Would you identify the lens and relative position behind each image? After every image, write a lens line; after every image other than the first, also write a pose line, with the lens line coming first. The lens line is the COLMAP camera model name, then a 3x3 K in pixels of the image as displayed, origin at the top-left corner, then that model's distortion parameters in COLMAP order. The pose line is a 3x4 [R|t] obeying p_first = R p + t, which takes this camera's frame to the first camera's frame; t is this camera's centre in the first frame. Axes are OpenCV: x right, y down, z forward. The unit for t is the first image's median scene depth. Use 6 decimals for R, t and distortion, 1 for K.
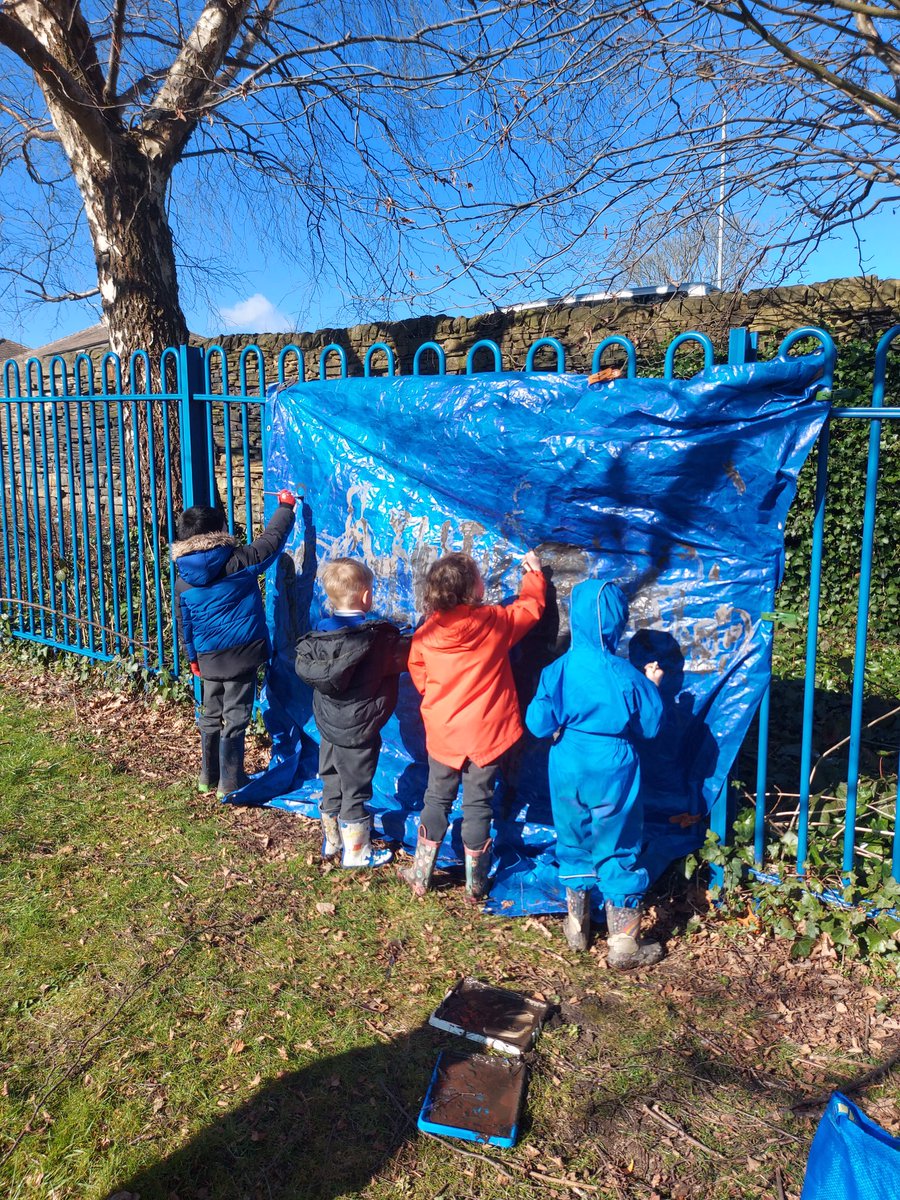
lens RADIAL K [[872.4, 0, 450.1], [0, 872.4, 596.4], [0, 0, 1]] dist [-0.001615, -0.003279]
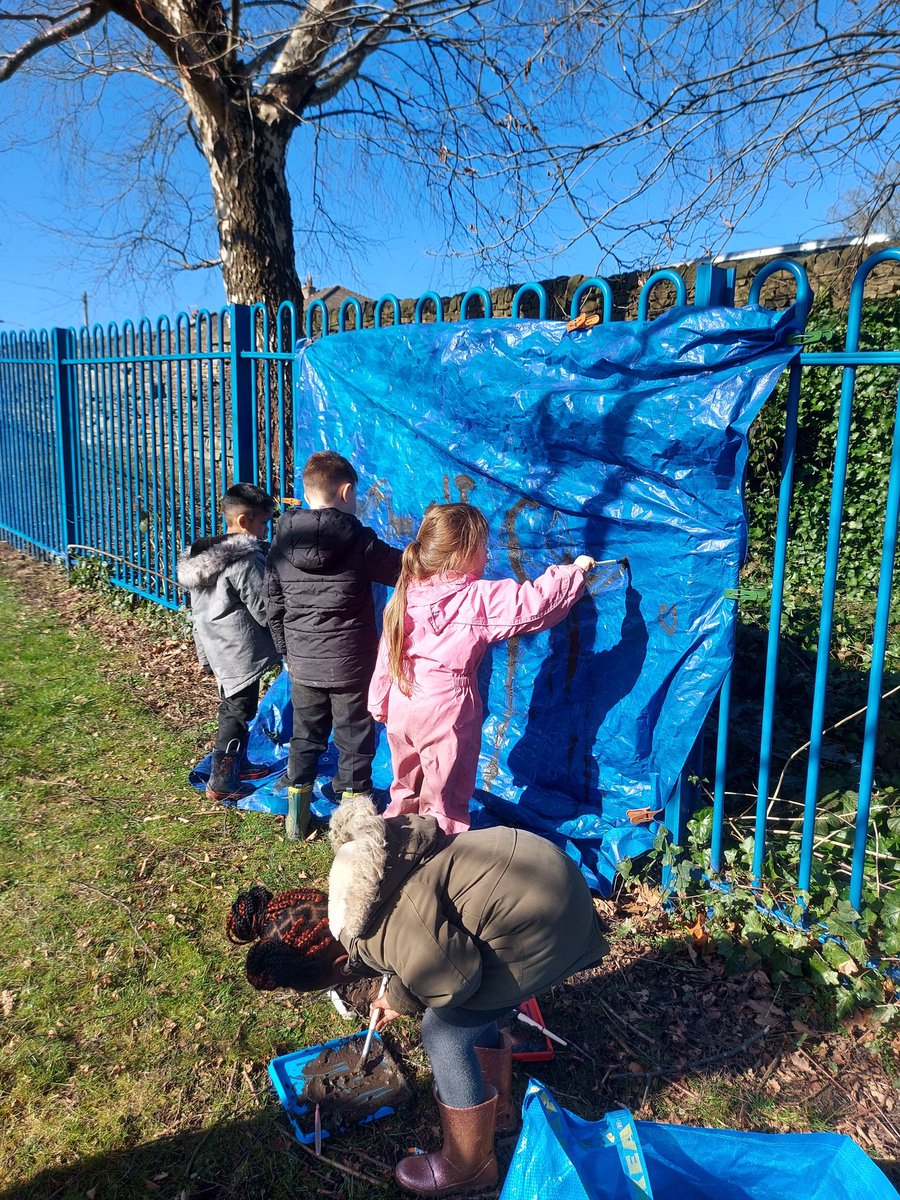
lens RADIAL K [[876.6, 0, 449.6], [0, 876.6, 603.3], [0, 0, 1]] dist [-0.005117, -0.007095]
pose [[0.975487, 0.057720, -0.212353, 0.136380], [-0.049952, 0.997878, 0.041769, 0.004788], [0.214313, -0.030138, 0.976300, 0.036086]]
